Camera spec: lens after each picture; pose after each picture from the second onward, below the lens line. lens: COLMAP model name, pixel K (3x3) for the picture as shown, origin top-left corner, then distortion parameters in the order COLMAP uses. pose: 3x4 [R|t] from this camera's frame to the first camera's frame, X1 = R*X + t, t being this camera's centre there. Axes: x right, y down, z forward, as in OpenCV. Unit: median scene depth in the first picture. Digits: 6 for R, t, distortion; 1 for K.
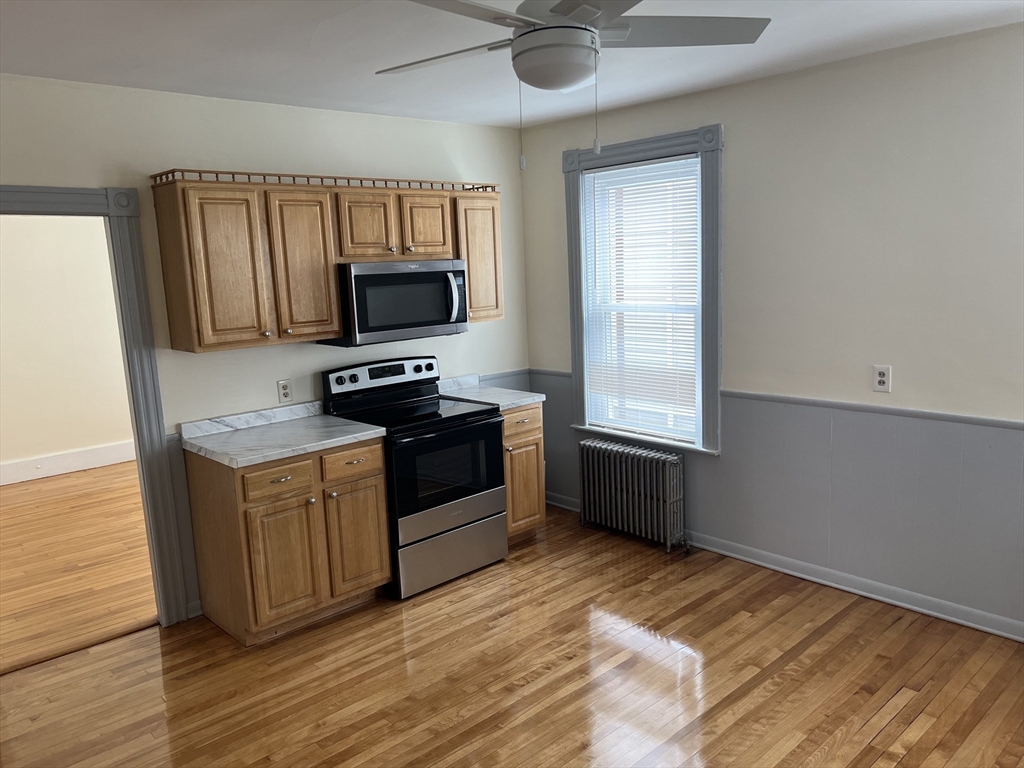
lens RADIAL K [[767.9, 0, 504.6], [0, 767.9, 381.7], [0, 0, 1]] dist [0.055431, -0.067979]
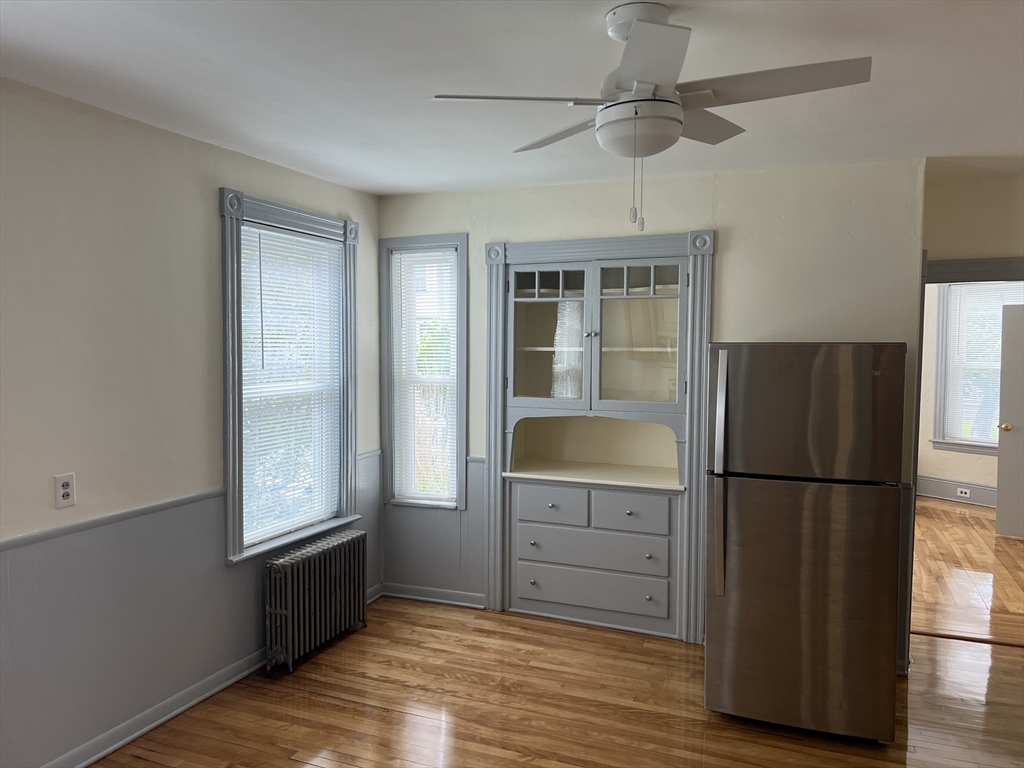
lens RADIAL K [[767.9, 0, 510.9], [0, 767.9, 387.1], [0, 0, 1]] dist [0.055431, -0.067979]
pose [[-0.436534, -0.008687, 0.899646, -0.392311], [0.160185, 0.983226, 0.087220, -0.094872], [-0.885313, 0.182184, -0.427820, 0.823033]]
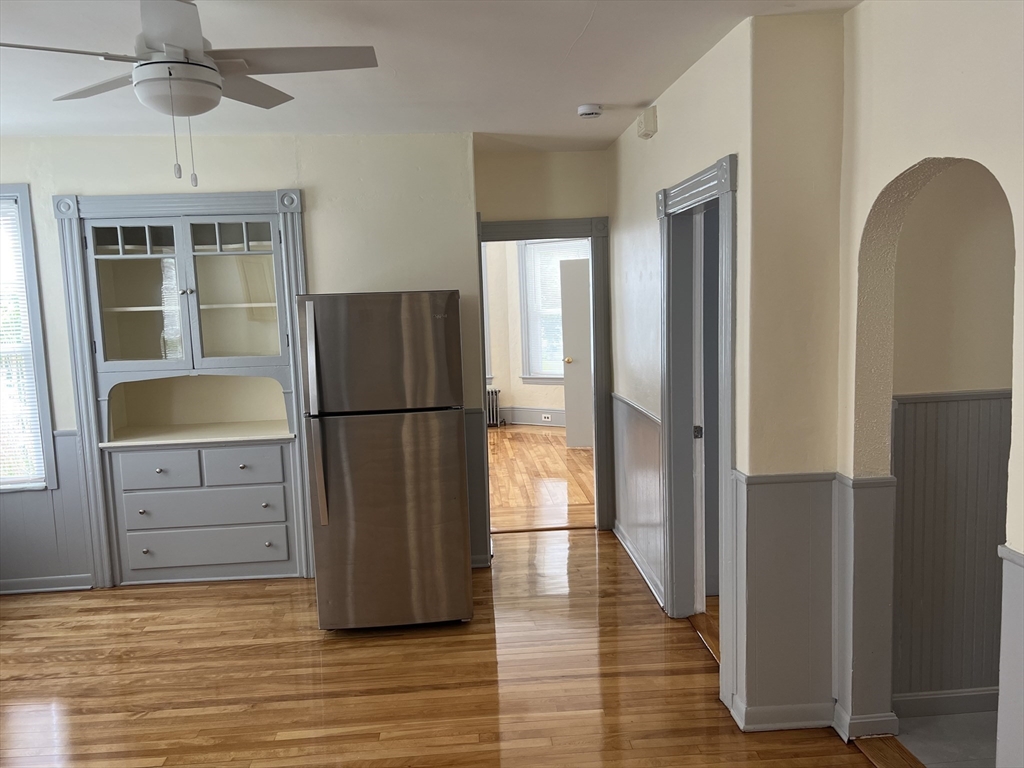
lens RADIAL K [[767.9, 0, 517.0], [0, 767.9, 387.6], [0, 0, 1]] dist [0.055431, -0.067979]
pose [[-0.790166, 0.000207, 0.612893, -0.482795], [0.165444, 0.962949, 0.212972, -0.080817], [-0.590141, 0.269682, -0.760924, 0.827030]]
